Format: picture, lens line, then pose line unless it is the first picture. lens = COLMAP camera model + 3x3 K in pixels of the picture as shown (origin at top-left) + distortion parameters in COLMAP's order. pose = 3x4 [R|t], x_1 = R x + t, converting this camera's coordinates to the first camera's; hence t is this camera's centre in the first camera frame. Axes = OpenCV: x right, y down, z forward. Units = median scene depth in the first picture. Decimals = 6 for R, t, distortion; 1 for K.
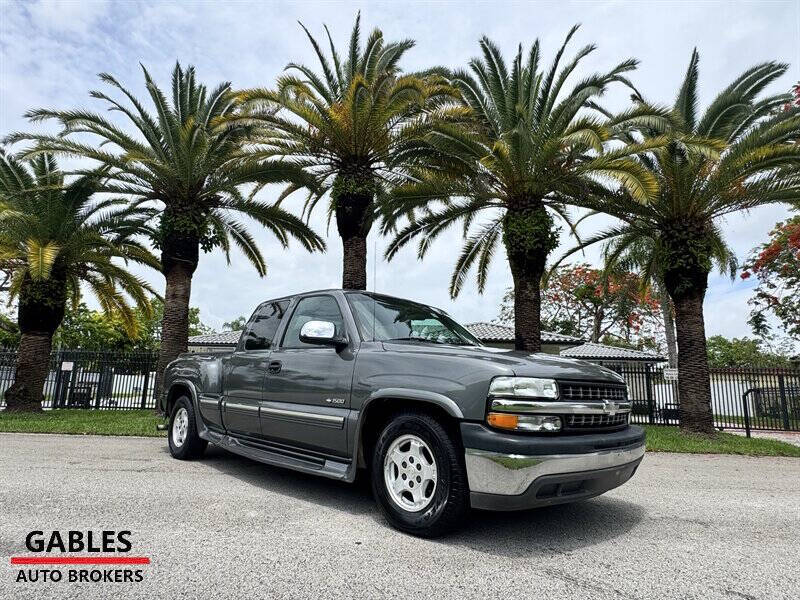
lens RADIAL K [[464.6, 0, 398.8], [0, 464.6, 300.9], [0, 0, 1]] dist [-0.003080, 0.000495]
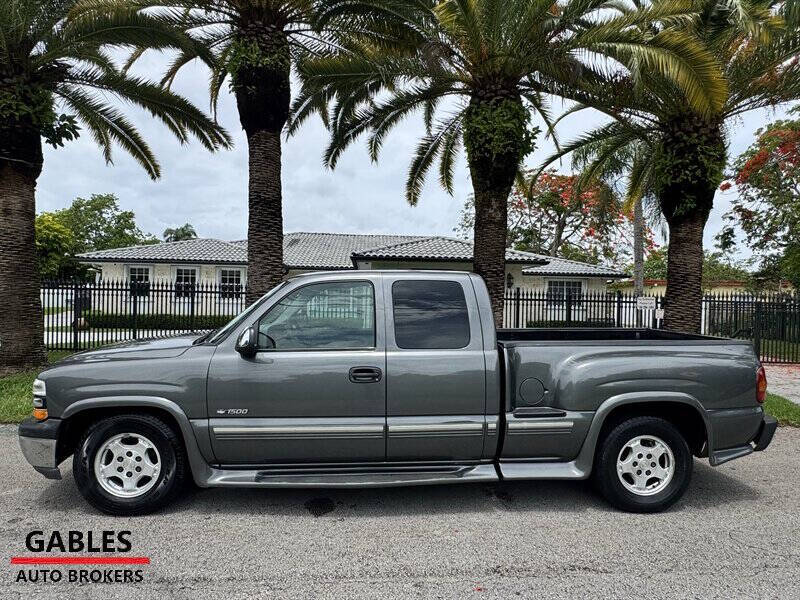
lens RADIAL K [[464.0, 0, 399.4], [0, 464.0, 301.4], [0, 0, 1]] dist [0.000232, -0.001085]
pose [[0.996499, -0.006355, 0.083365, 0.053465], [-0.010949, 0.978602, 0.205472, -0.026860], [-0.082887, -0.205665, 0.975106, 0.208050]]
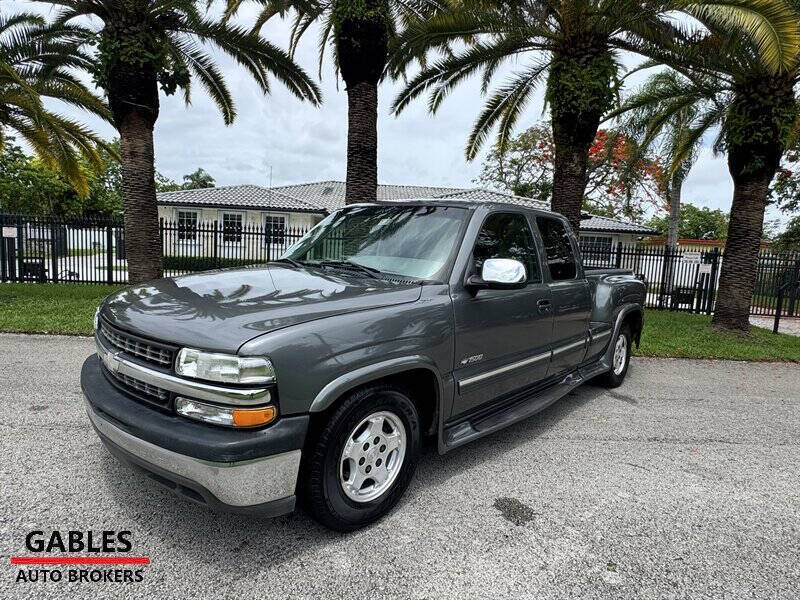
lens RADIAL K [[464.2, 0, 397.9], [0, 464.2, 299.3], [0, 0, 1]] dist [-0.001380, -0.000402]
pose [[0.997295, 0.015439, 0.071858, -0.083729], [-0.036258, 0.953784, 0.298299, -0.024720], [-0.063931, -0.300097, 0.951764, 0.141393]]
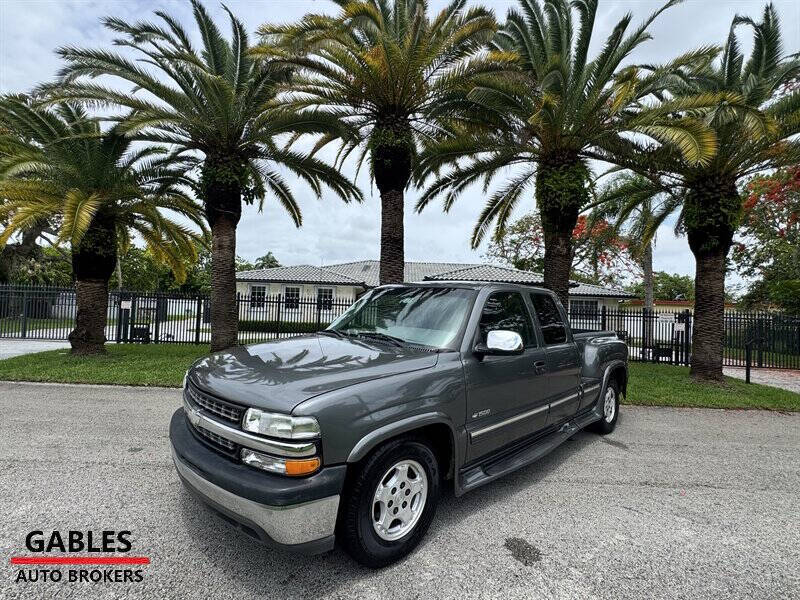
lens RADIAL K [[373.7, 0, 399.3], [0, 373.7, 298.6], [0, 0, 1]] dist [-0.000722, -0.000425]
pose [[0.999902, 0.010626, 0.009095, -0.081921], [-0.011960, 0.986697, 0.162130, -0.033831], [-0.007251, -0.162223, 0.986727, 0.138806]]
